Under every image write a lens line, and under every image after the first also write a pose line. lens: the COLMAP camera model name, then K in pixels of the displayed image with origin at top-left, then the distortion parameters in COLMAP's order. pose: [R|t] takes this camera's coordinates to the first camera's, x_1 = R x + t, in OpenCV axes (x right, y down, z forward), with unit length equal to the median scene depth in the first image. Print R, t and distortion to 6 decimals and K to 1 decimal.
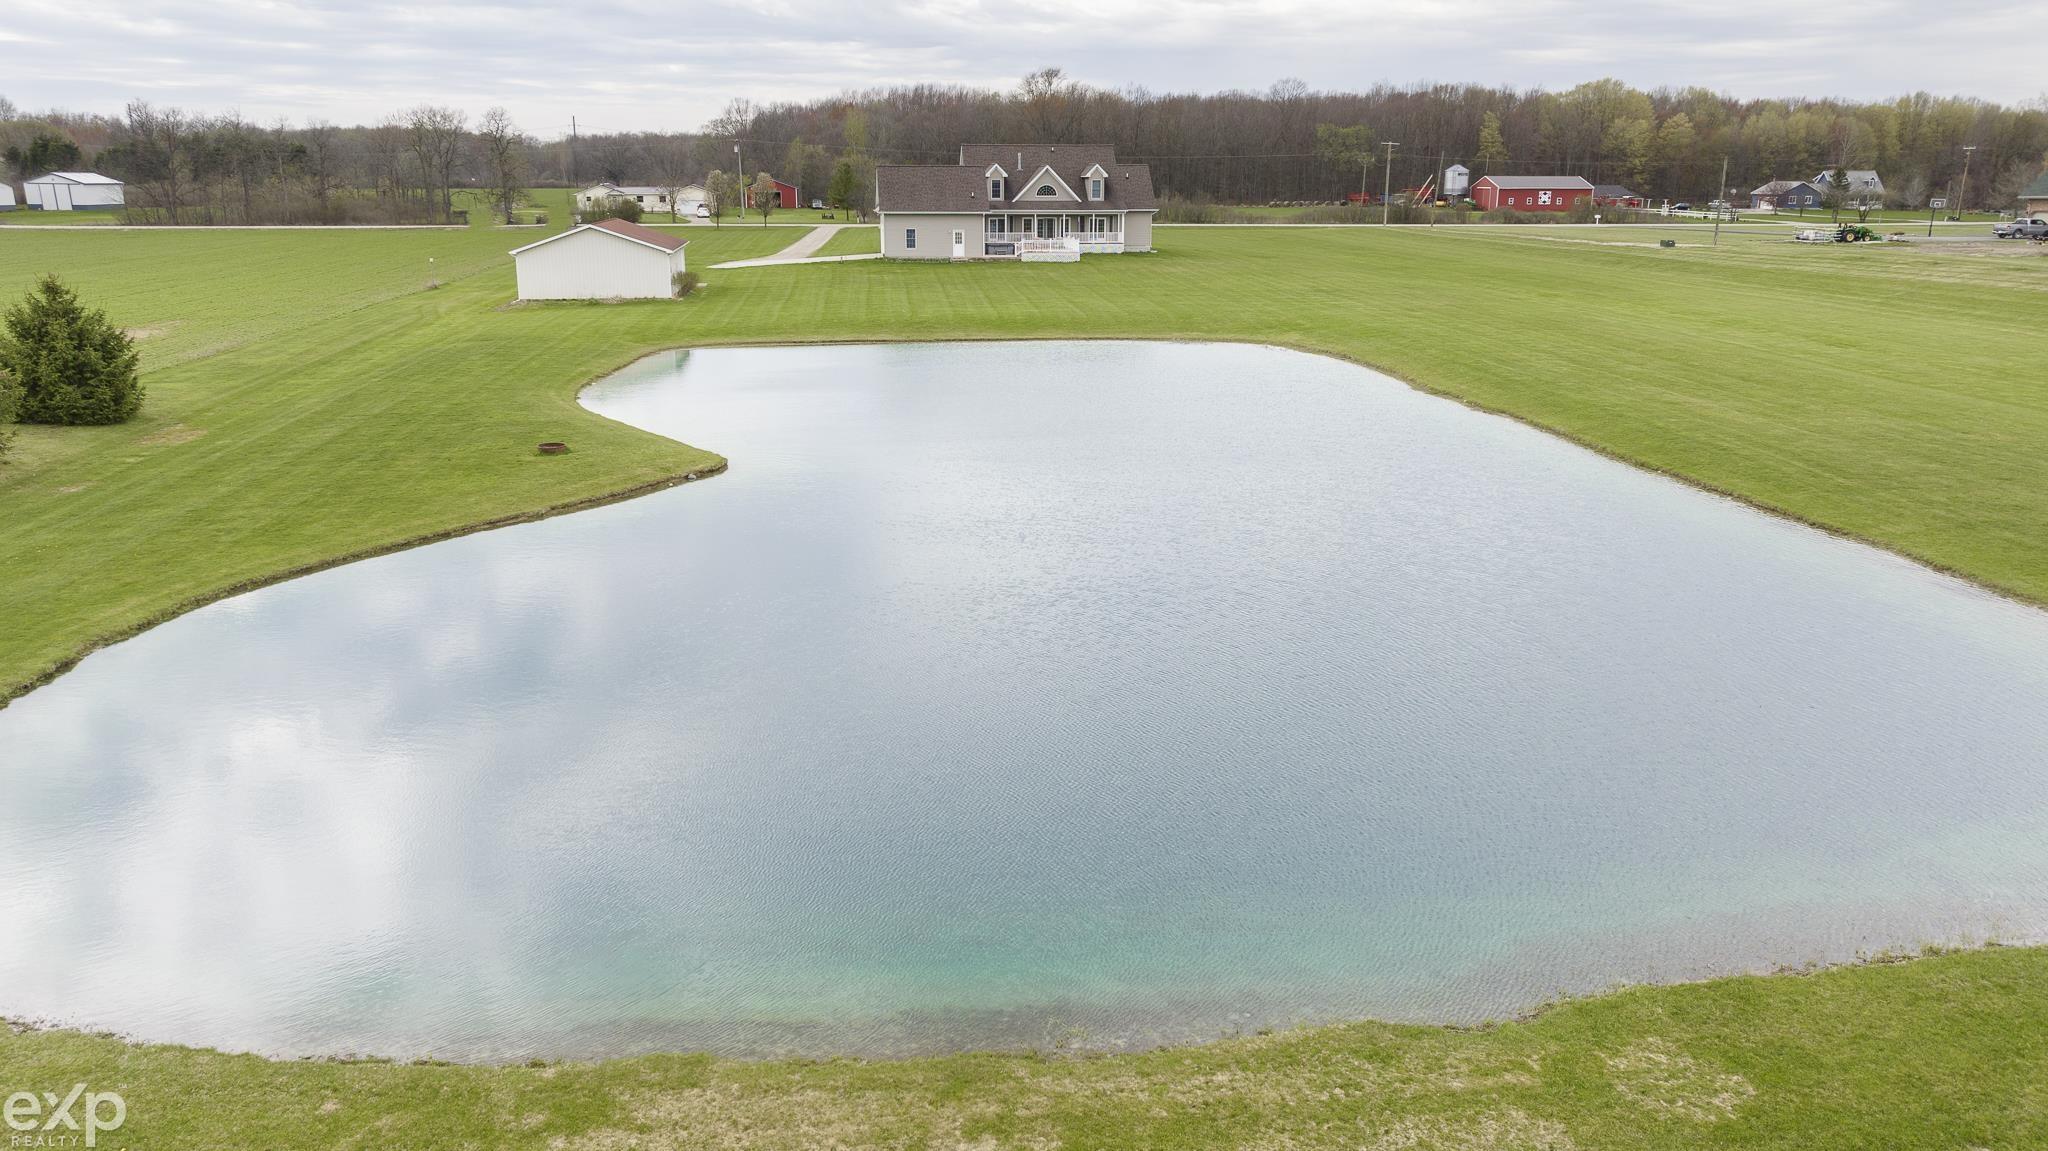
lens RADIAL K [[1436.5, 0, 1024.0], [0, 1436.5, 575.5], [0, 0, 1]] dist [-0.030559, 0.059664]
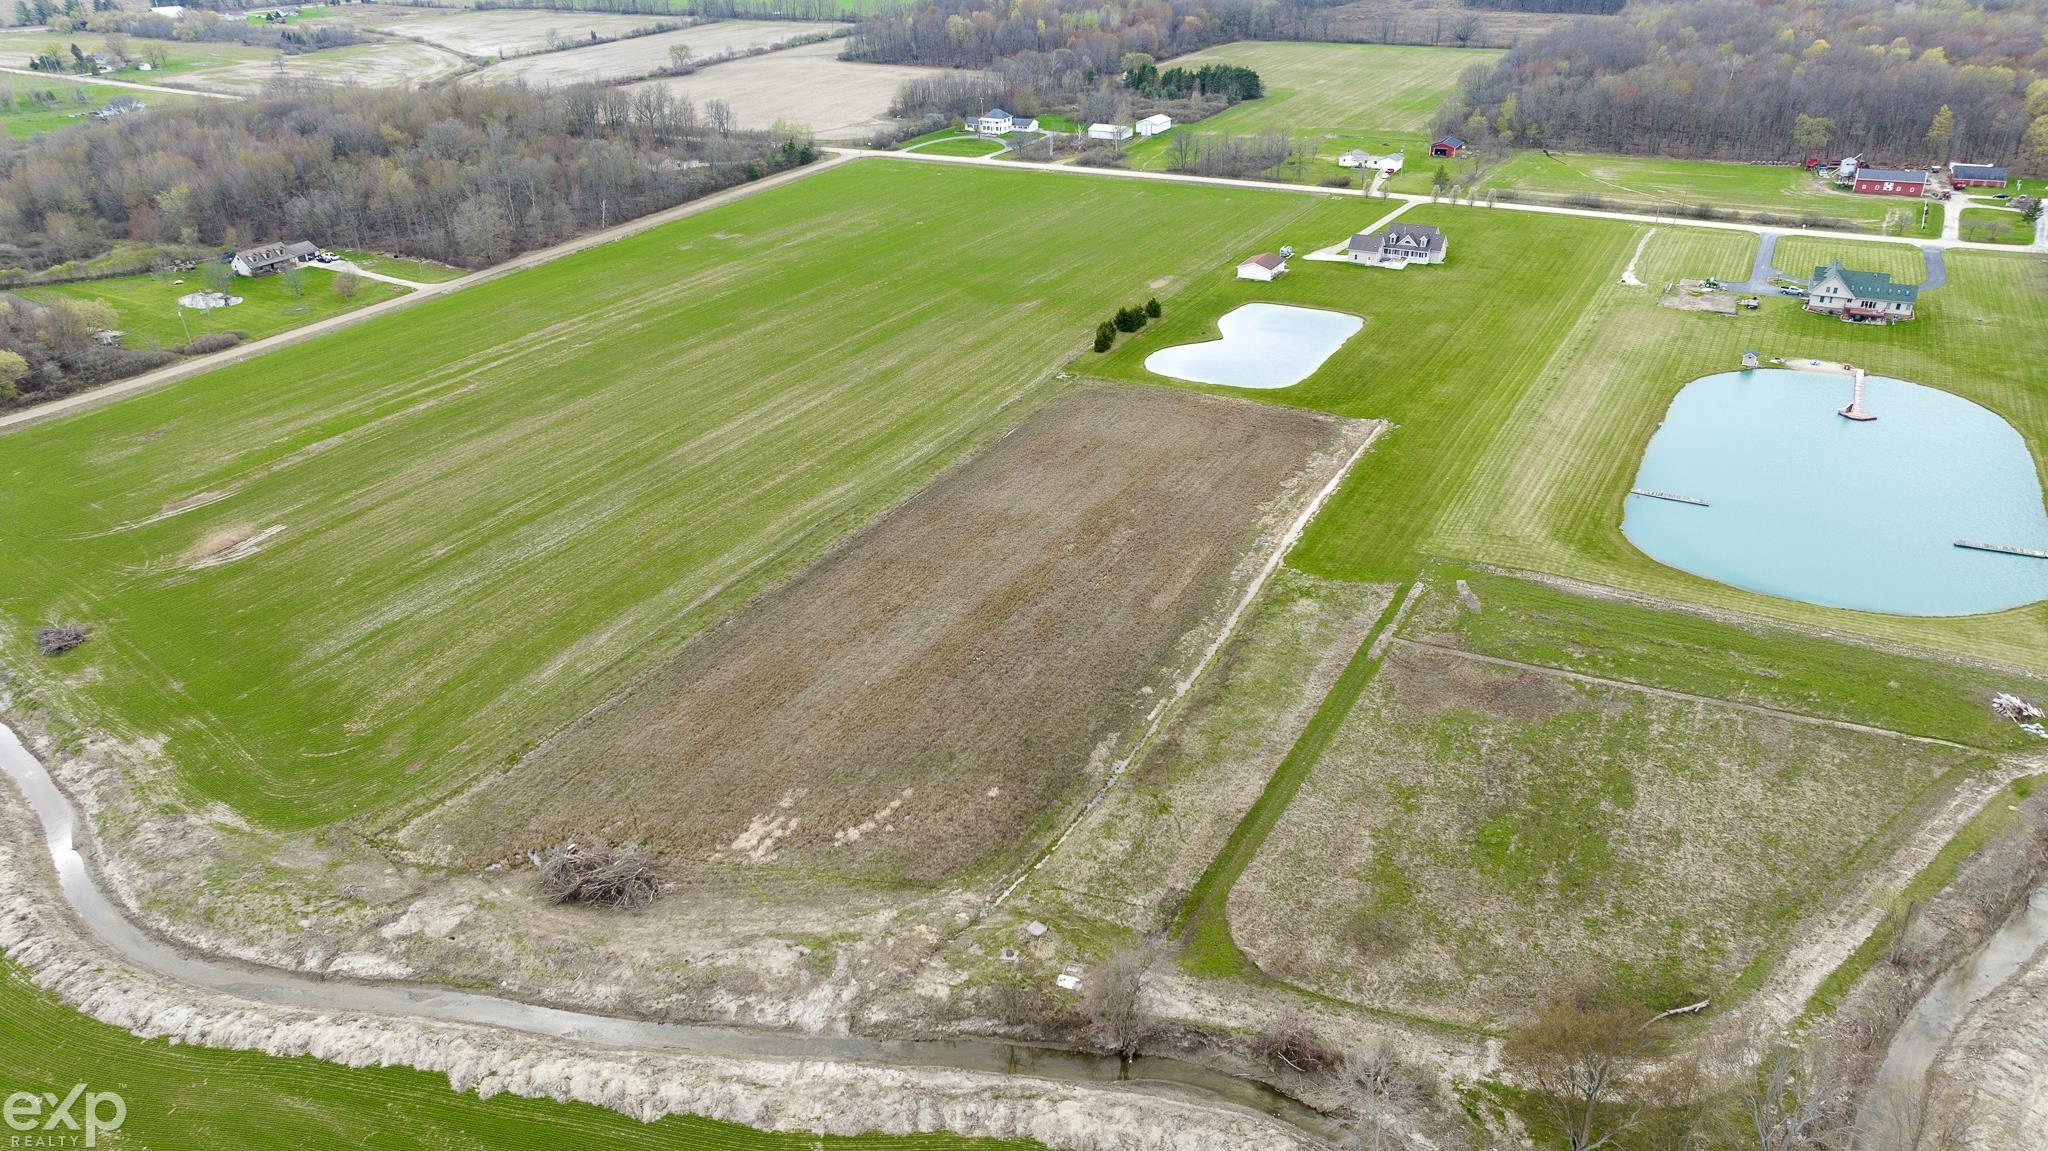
lens RADIAL K [[1436.5, 0, 1024.0], [0, 1436.5, 575.5], [0, 0, 1]] dist [-0.030559, 0.059664]
pose [[0.789058, 0.258215, -0.557417, 1.343577], [-0.132804, 0.957615, 0.255609, -0.258787], [0.599793, -0.127663, 0.789906, -2.210372]]
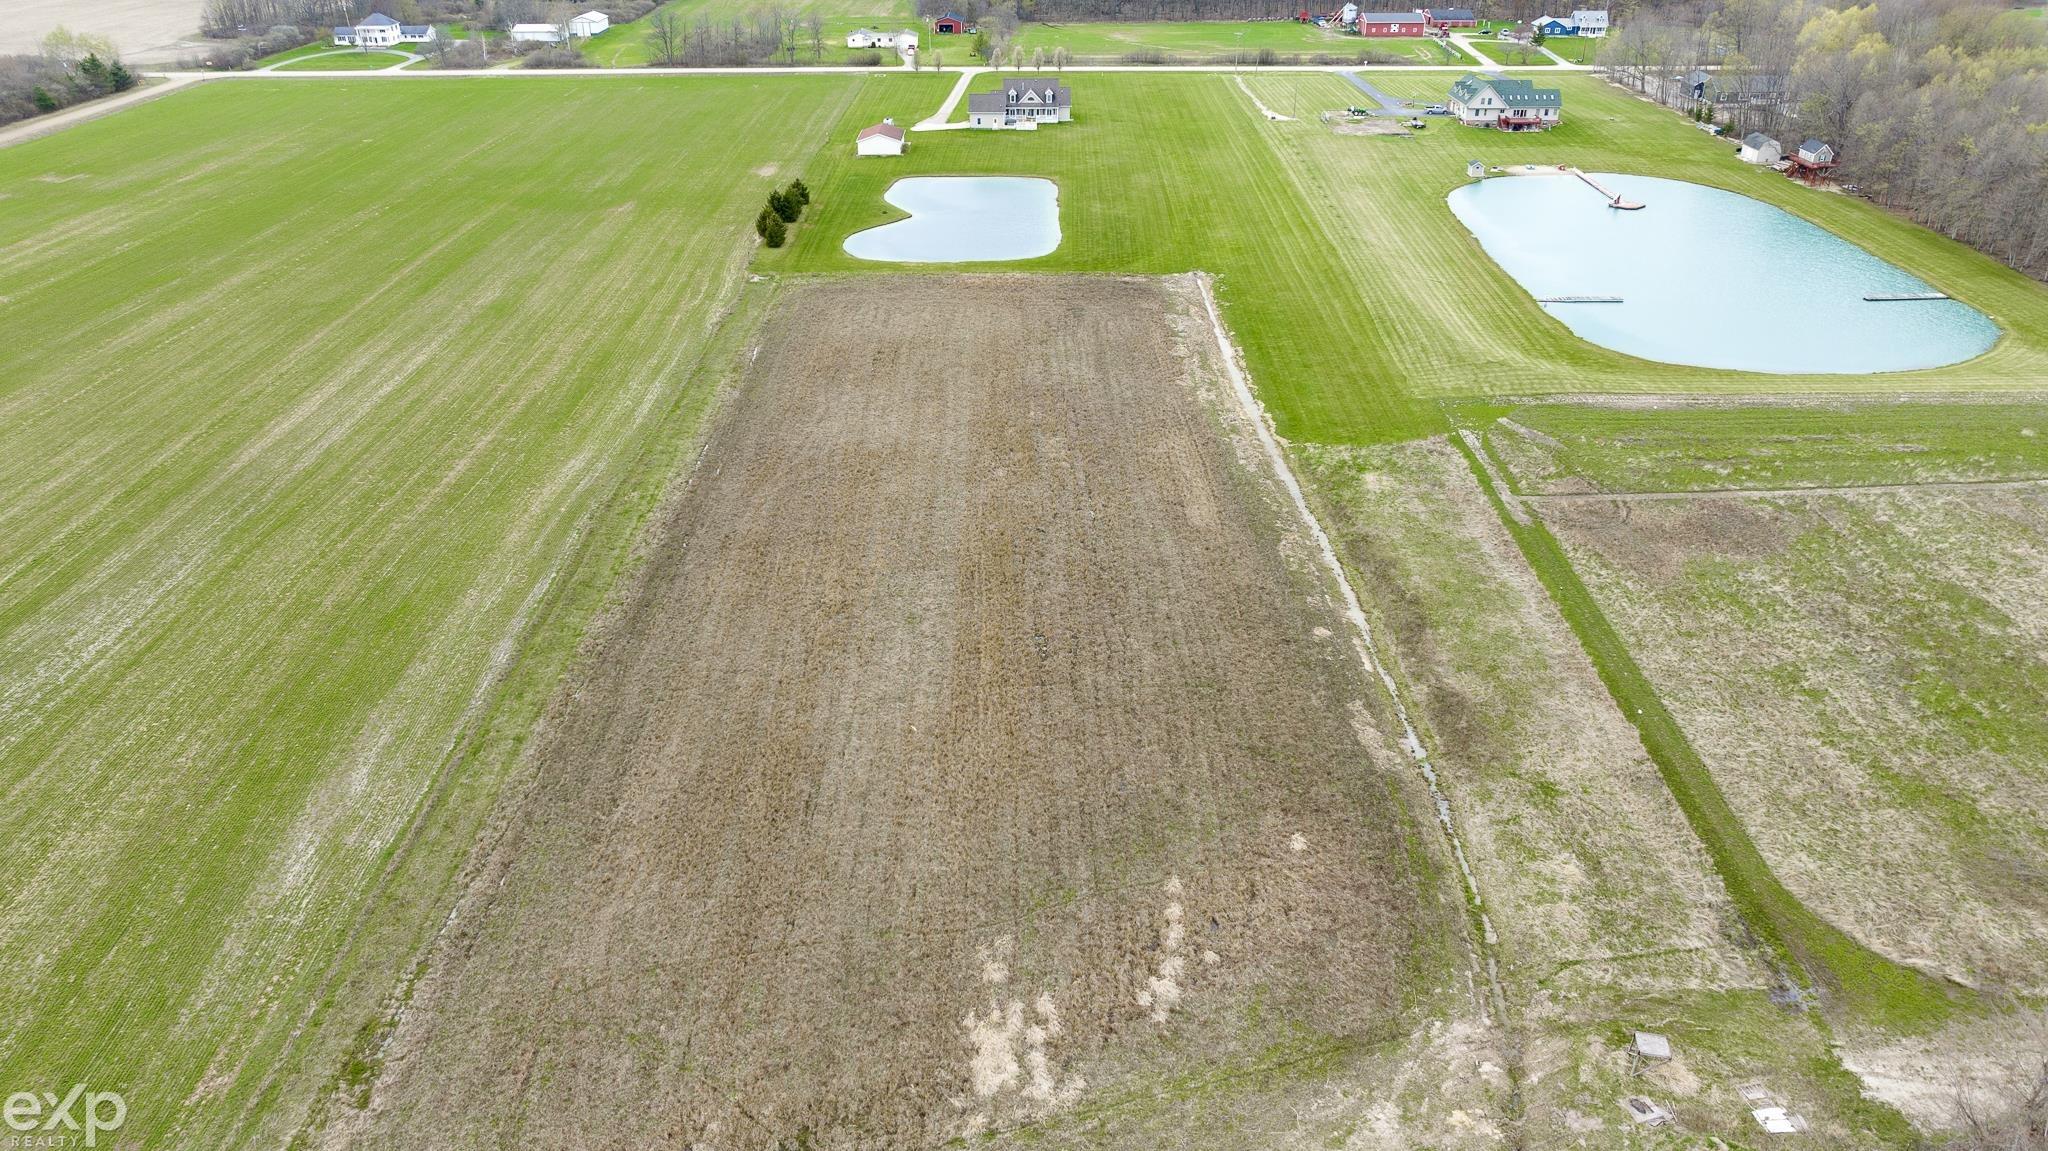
lens RADIAL K [[1436.5, 0, 1024.0], [0, 1436.5, 575.5], [0, 0, 1]] dist [-0.030559, 0.059664]
pose [[0.986442, 0.073023, -0.146969, 0.483556], [-0.037162, 0.971680, 0.233362, -0.015194], [0.159847, -0.224736, 0.961219, -1.918825]]
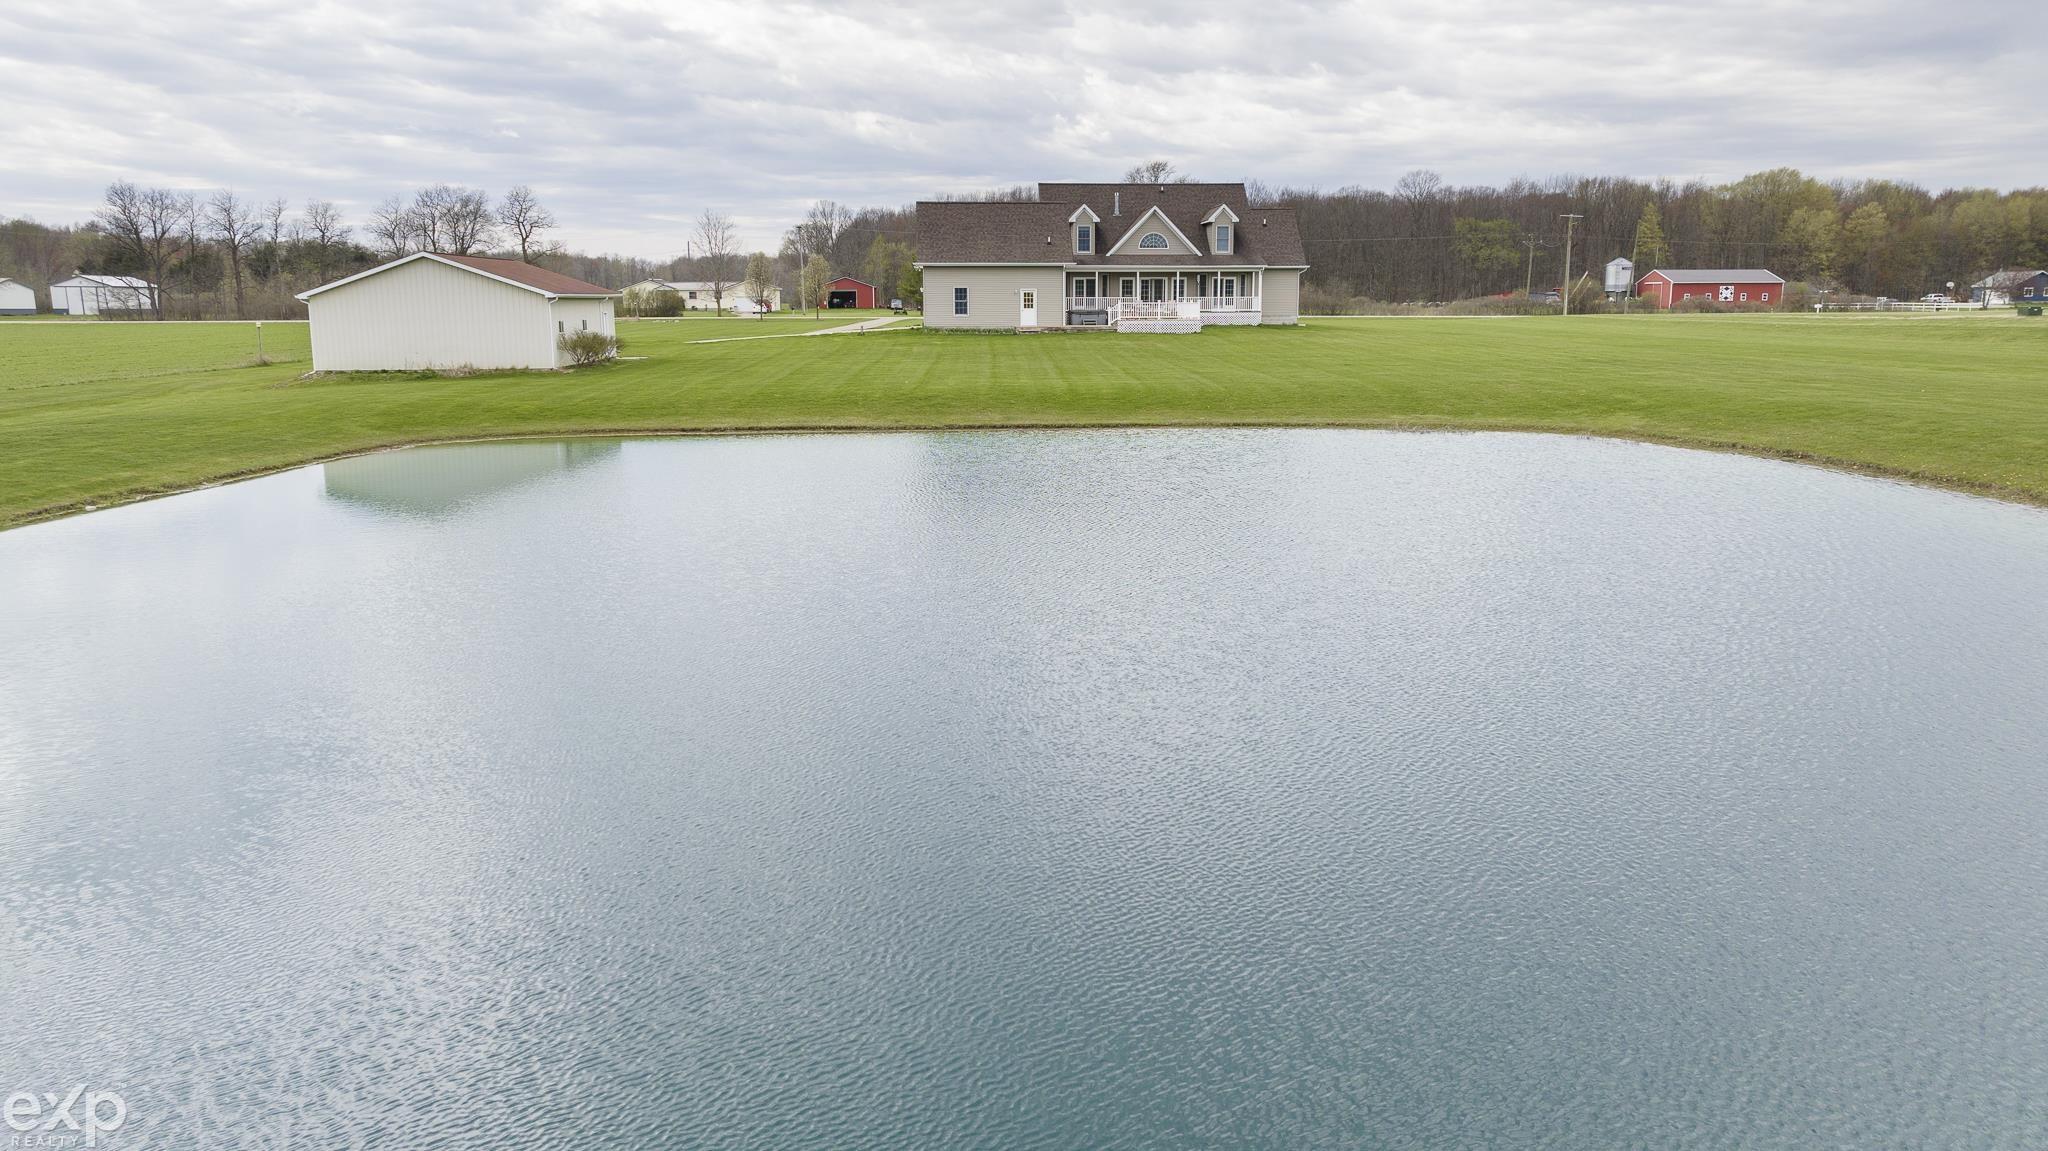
lens RADIAL K [[1436.5, 0, 1024.0], [0, 1436.5, 575.5], [0, 0, 1]] dist [-0.030559, 0.059664]
pose [[0.997389, 0.007341, -0.071849, 0.003713], [-0.013205, 0.996587, -0.081483, -0.039643], [0.071005, 0.082219, 0.994082, 0.287706]]
